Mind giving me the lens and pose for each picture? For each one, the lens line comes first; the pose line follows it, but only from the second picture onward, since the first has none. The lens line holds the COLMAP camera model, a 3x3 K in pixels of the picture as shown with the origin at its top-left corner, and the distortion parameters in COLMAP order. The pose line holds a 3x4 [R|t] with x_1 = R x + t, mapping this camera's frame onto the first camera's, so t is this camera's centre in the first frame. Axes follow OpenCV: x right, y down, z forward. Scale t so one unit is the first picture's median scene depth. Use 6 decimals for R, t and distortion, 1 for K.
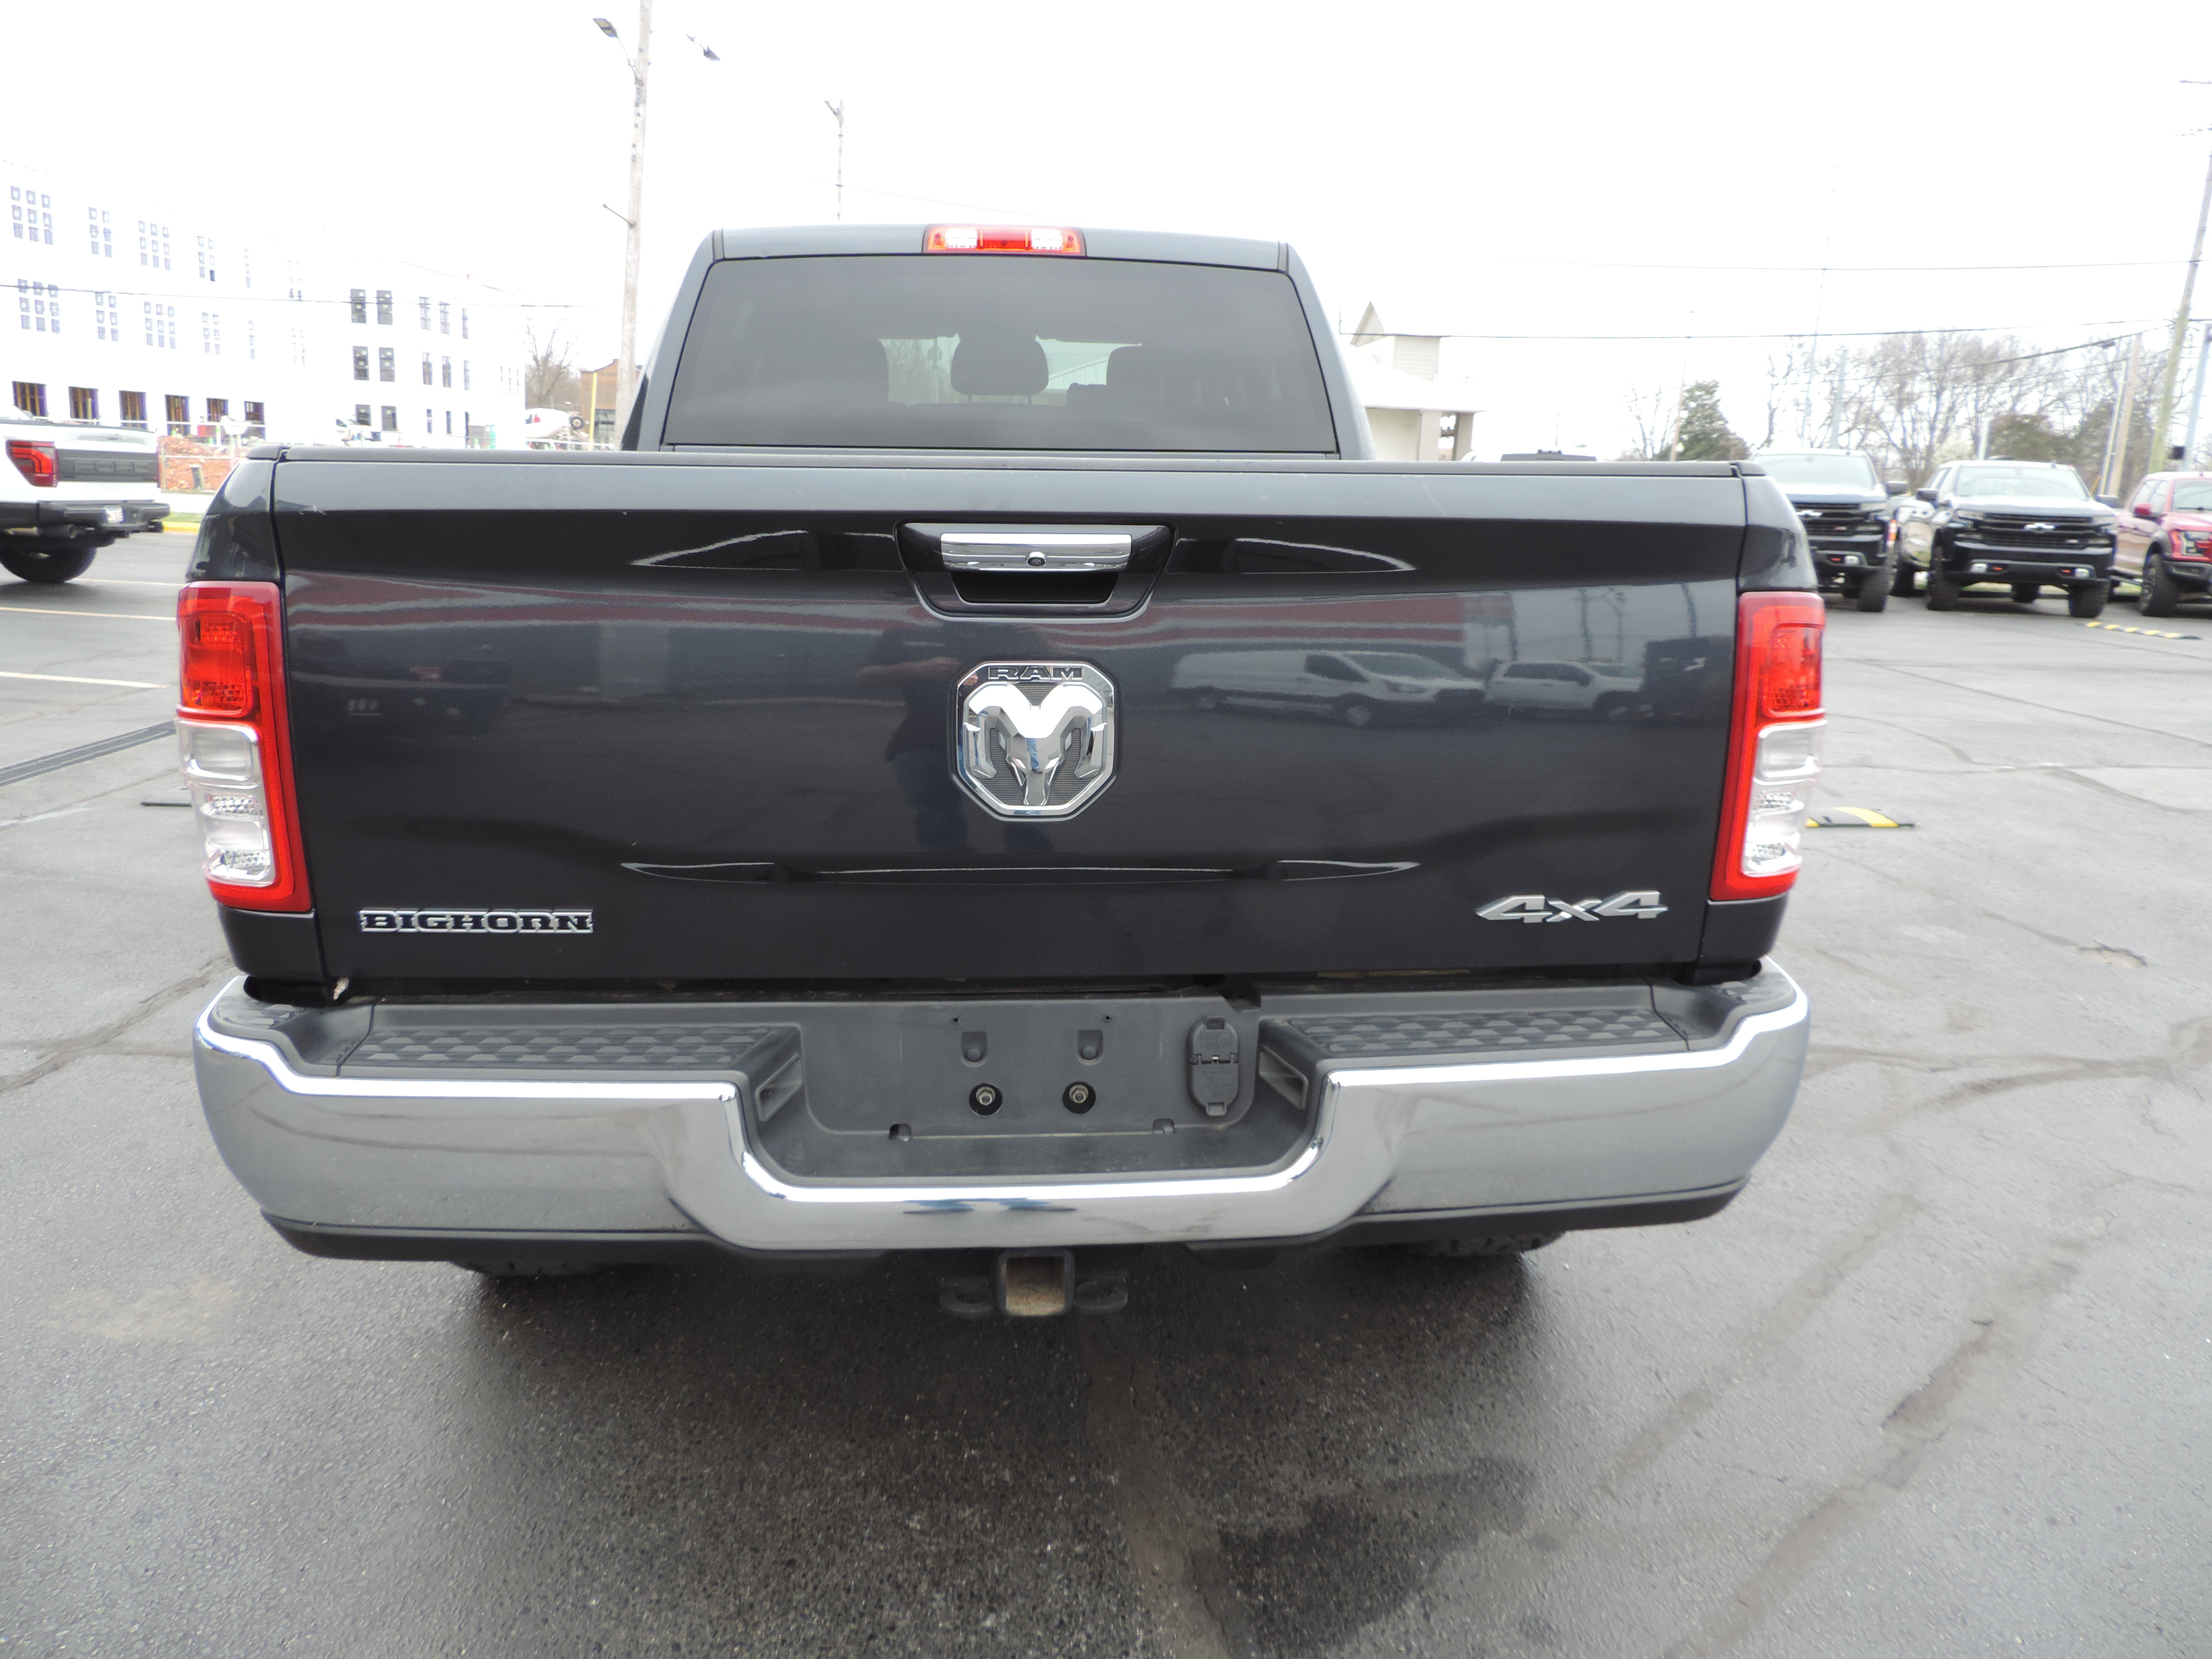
lens RADIAL K [[1570.1, 0, 1105.6], [0, 1570.1, 844.5], [0, 0, 1]] dist [-0.007974, -0.002647]
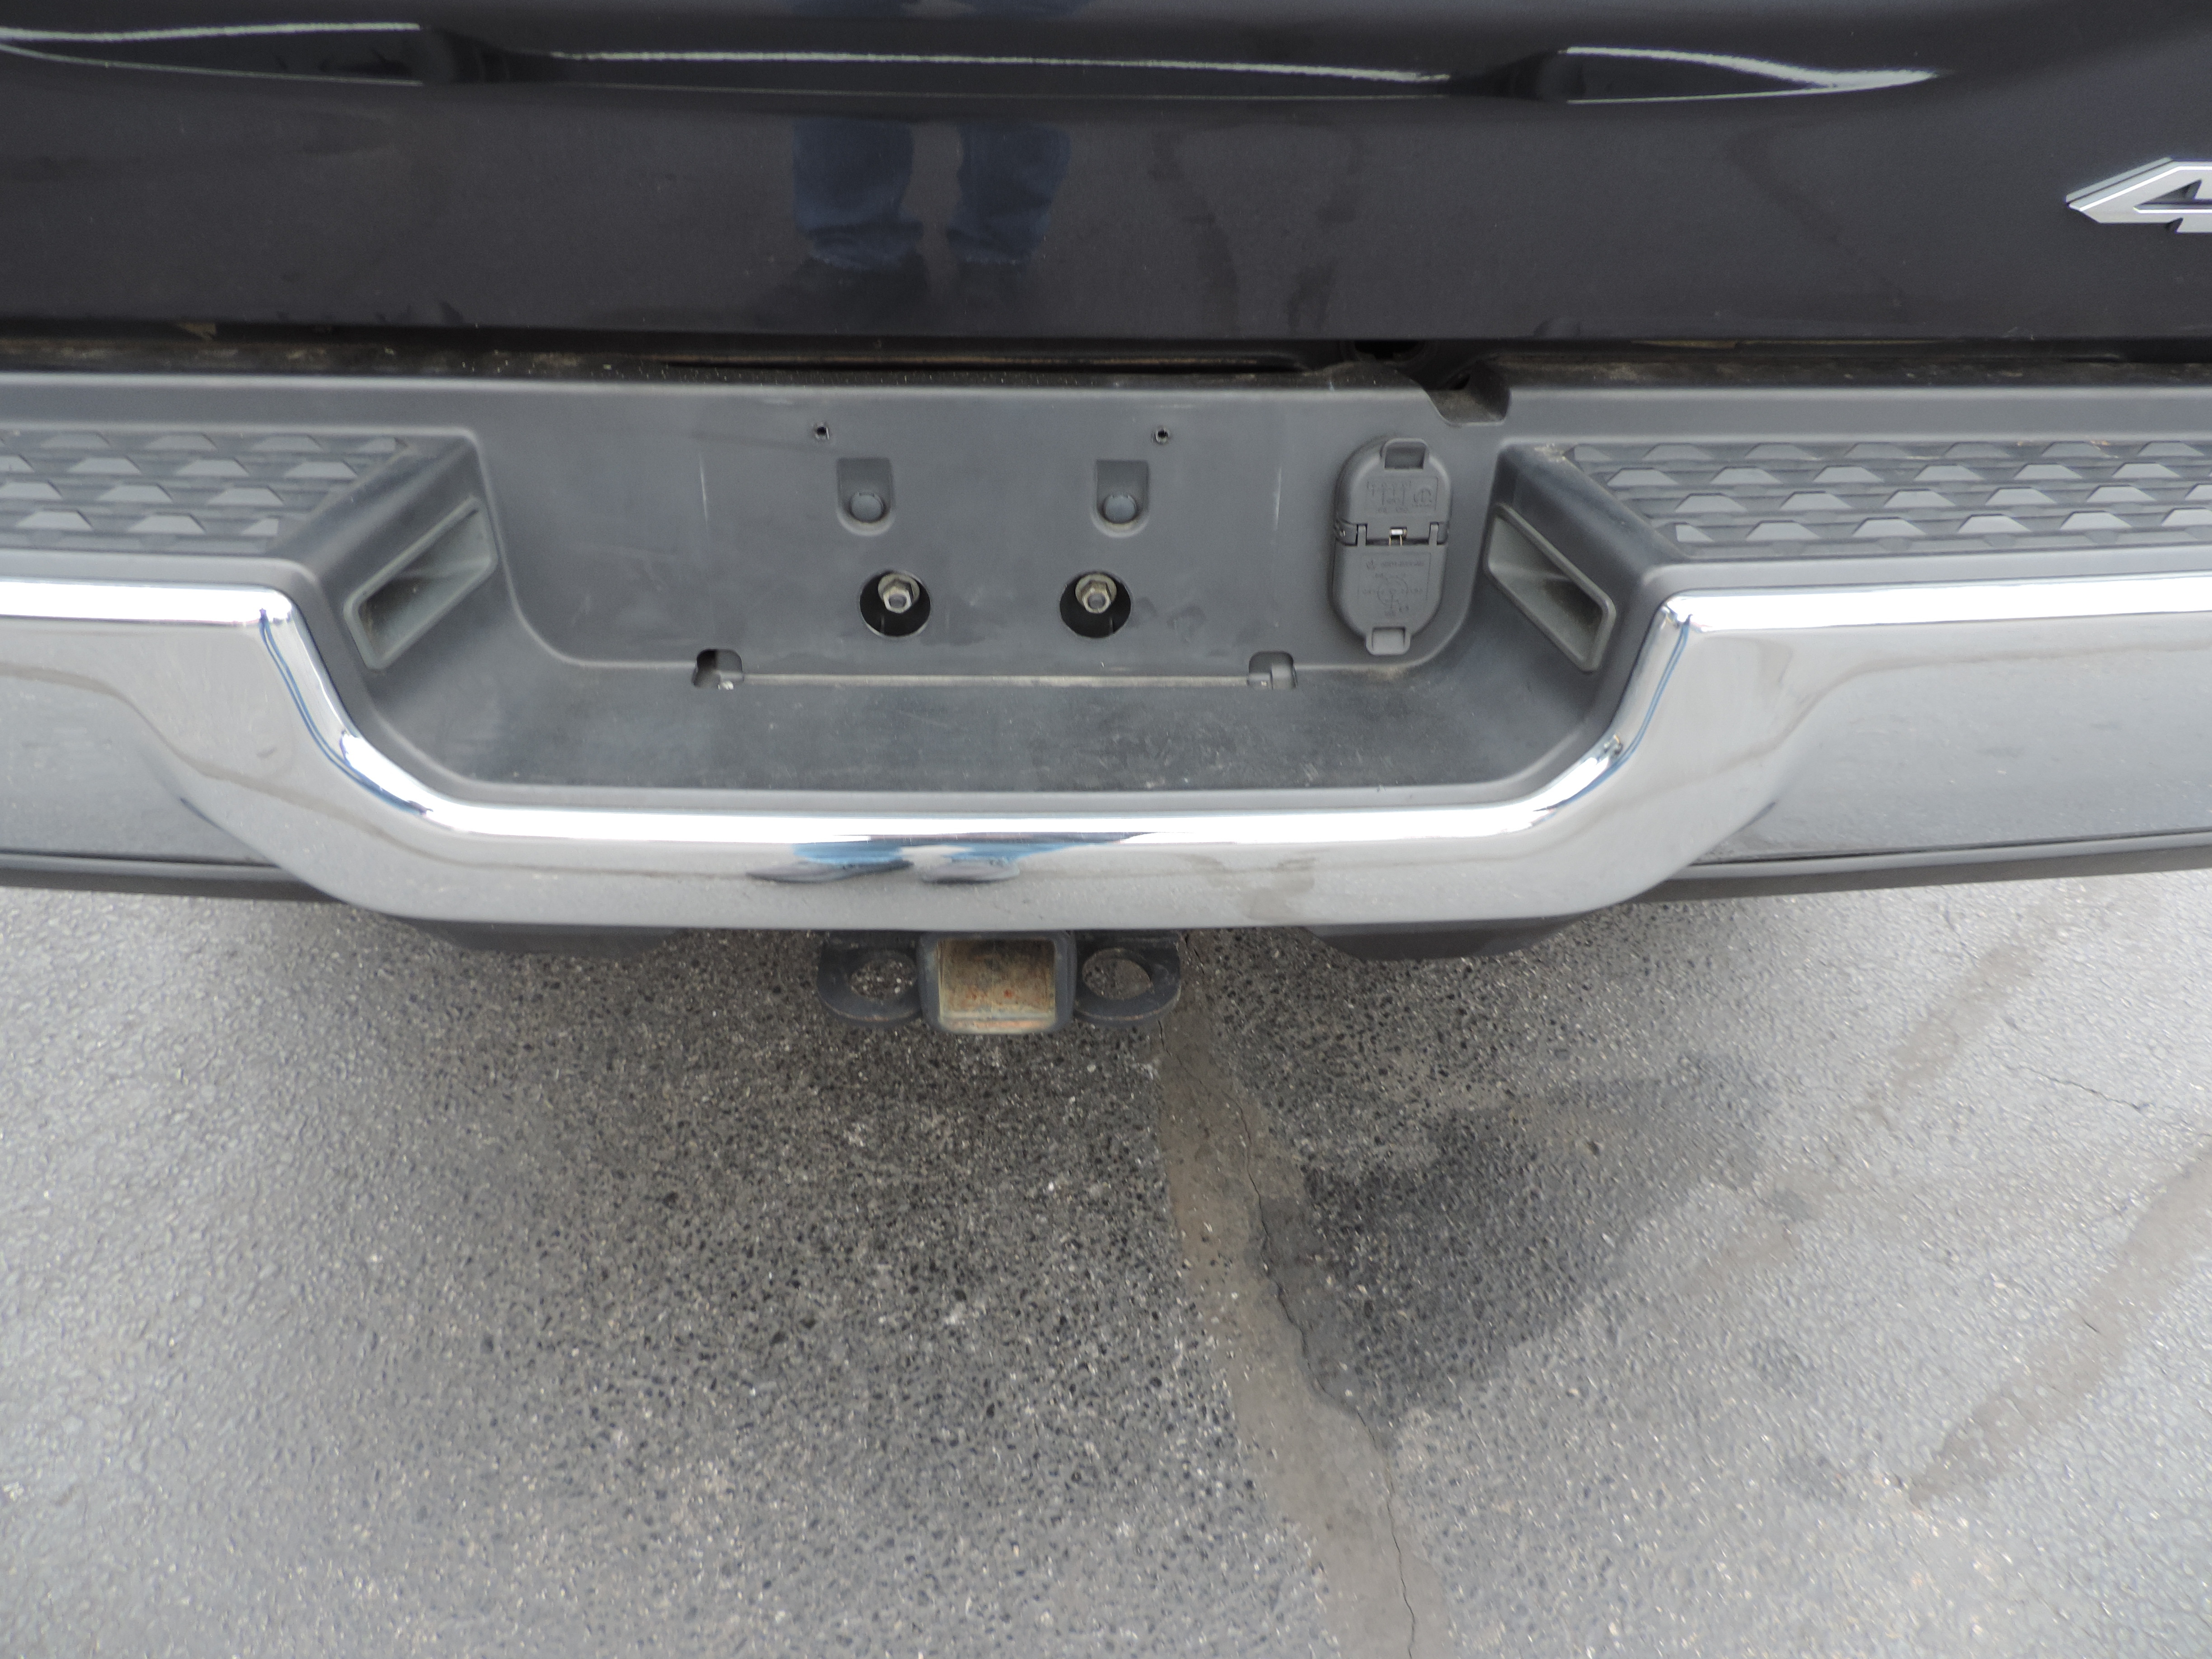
lens RADIAL K [[1570.1, 0, 1101.6], [0, 1570.1, 825.7], [0, 0, 1]] dist [-0.007974, -0.002647]
pose [[0.998614, 0.039322, -0.034997, 0.003154], [-0.020595, 0.903688, 0.427696, 0.016447], [0.048444, -0.426382, 0.903245, 0.432340]]
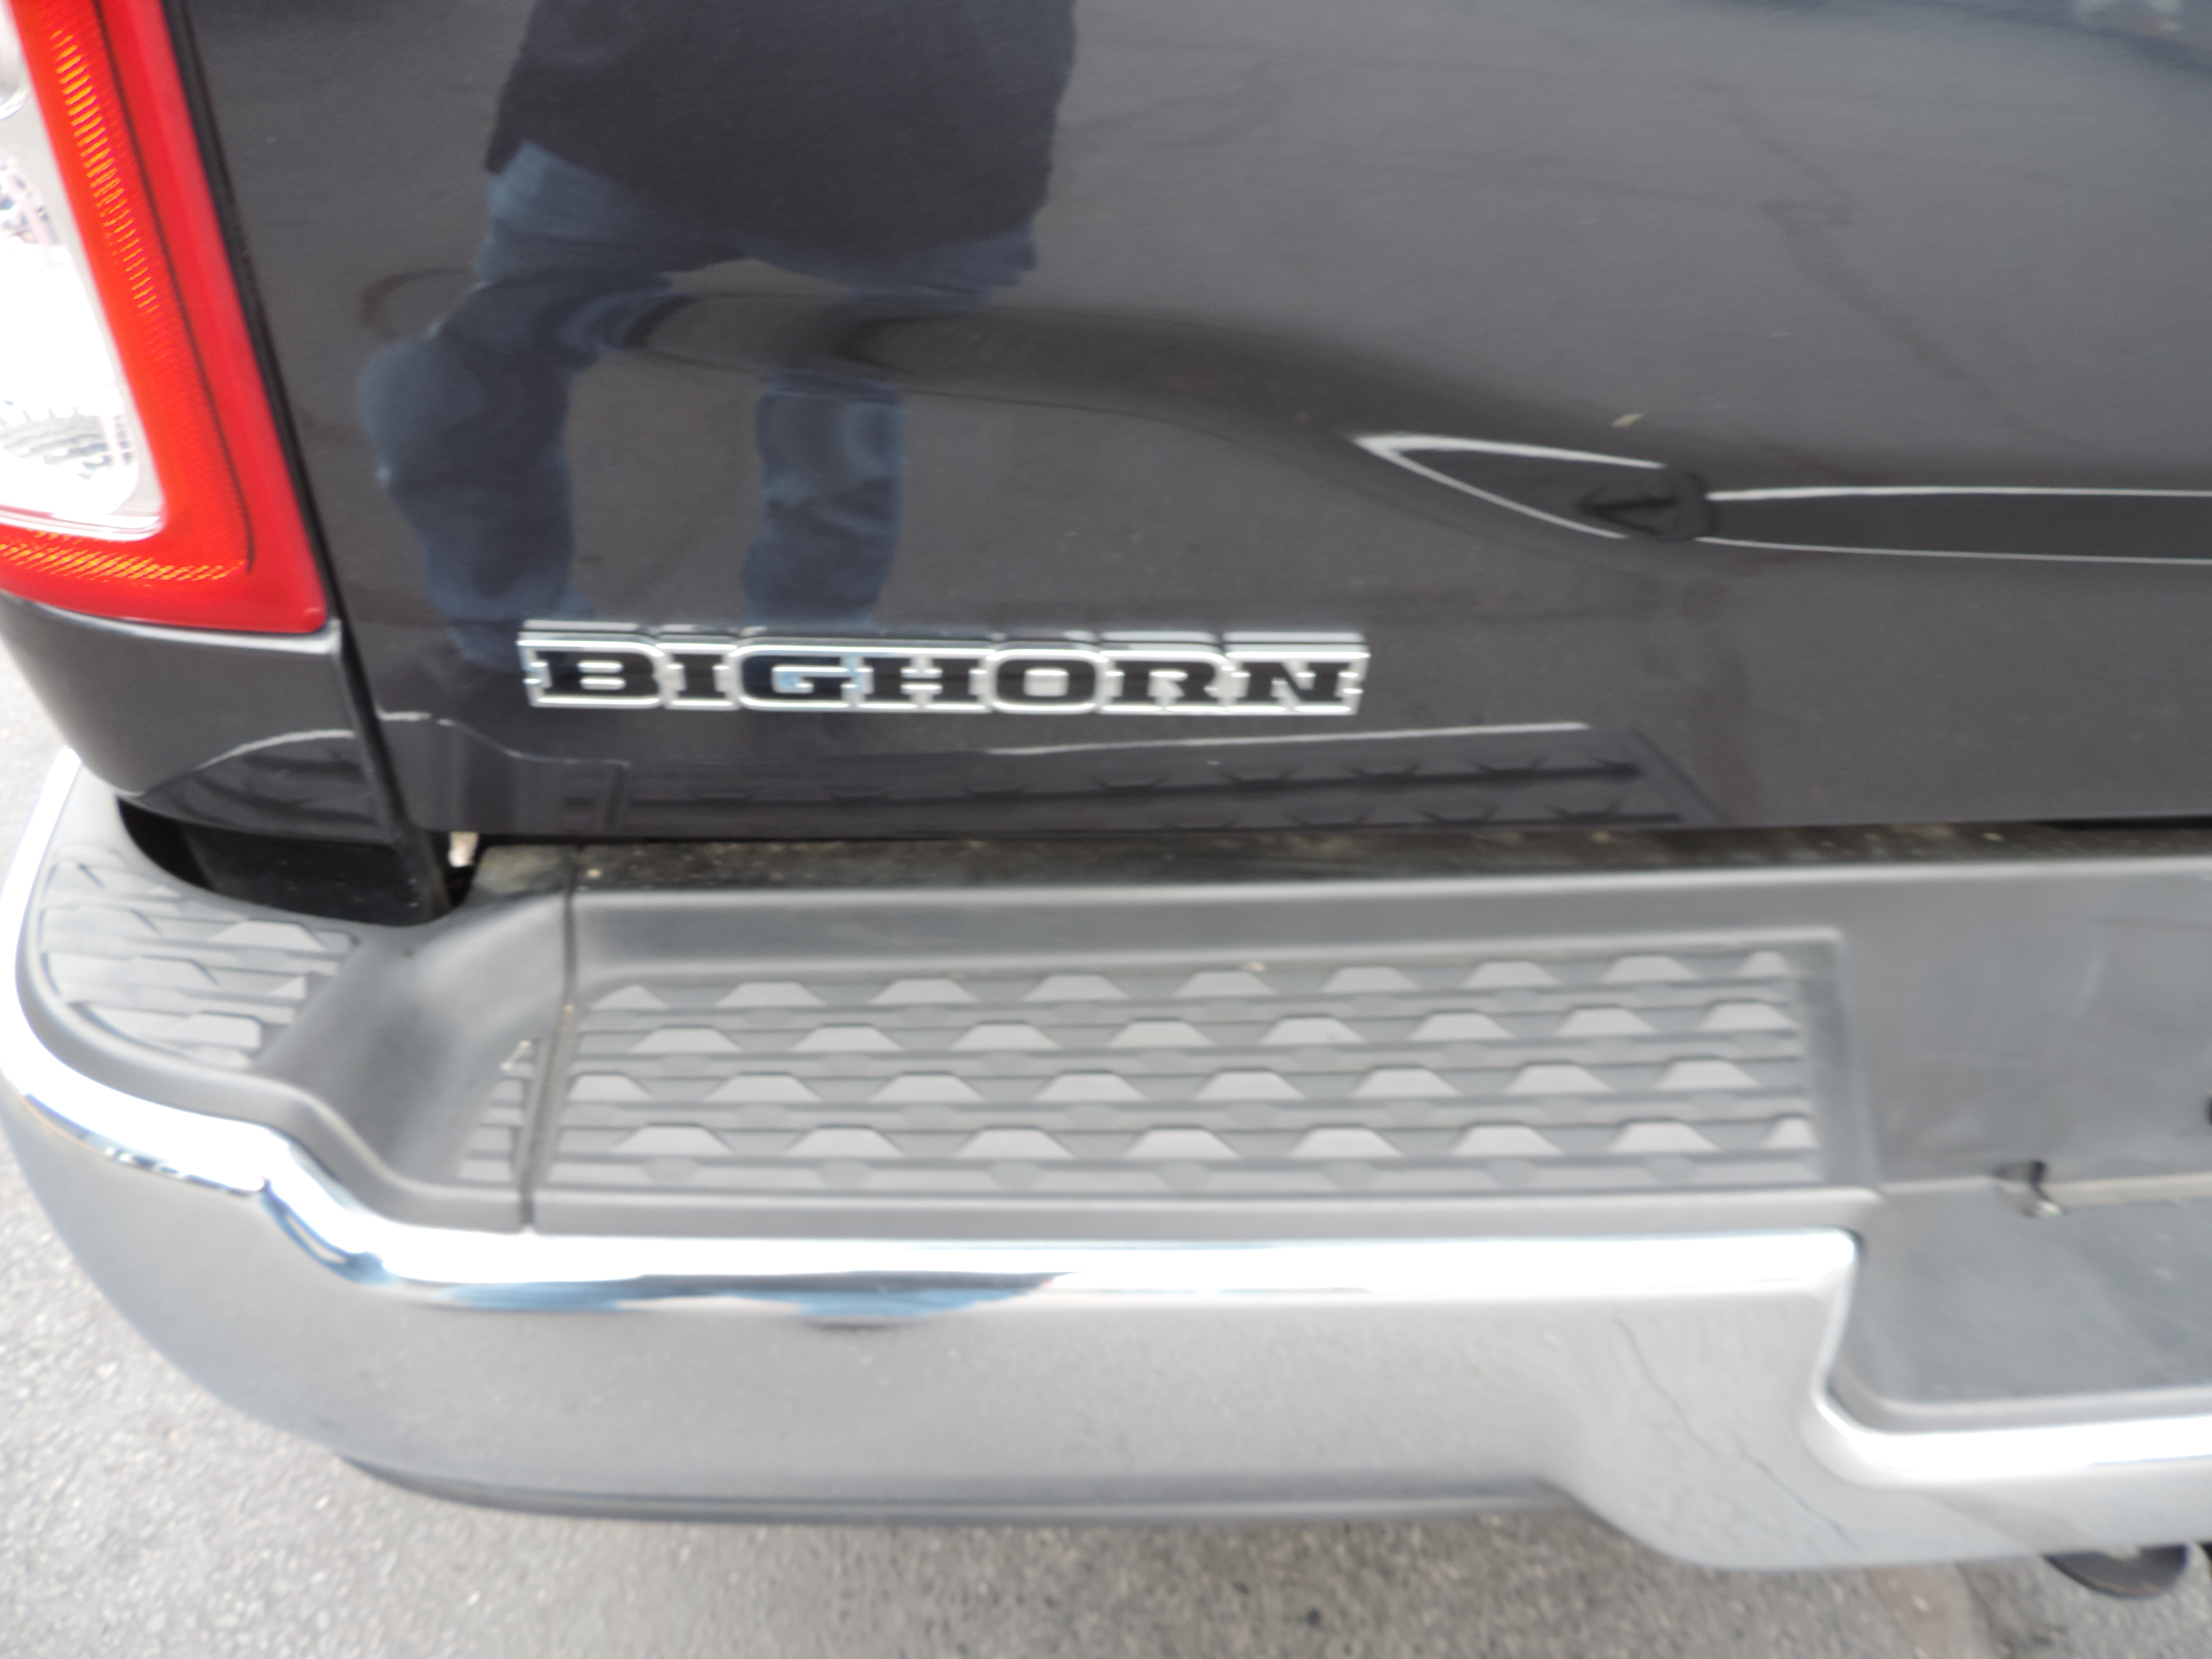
lens RADIAL K [[1570.1, 0, 1127.6], [0, 1570.1, 824.5], [0, 0, 1]] dist [-0.007974, -0.002647]
pose [[0.997770, 0.009393, 0.066087, -0.288346], [-0.033803, 0.924816, 0.378910, -0.023998], [-0.057559, -0.380299, 0.923071, 0.544338]]
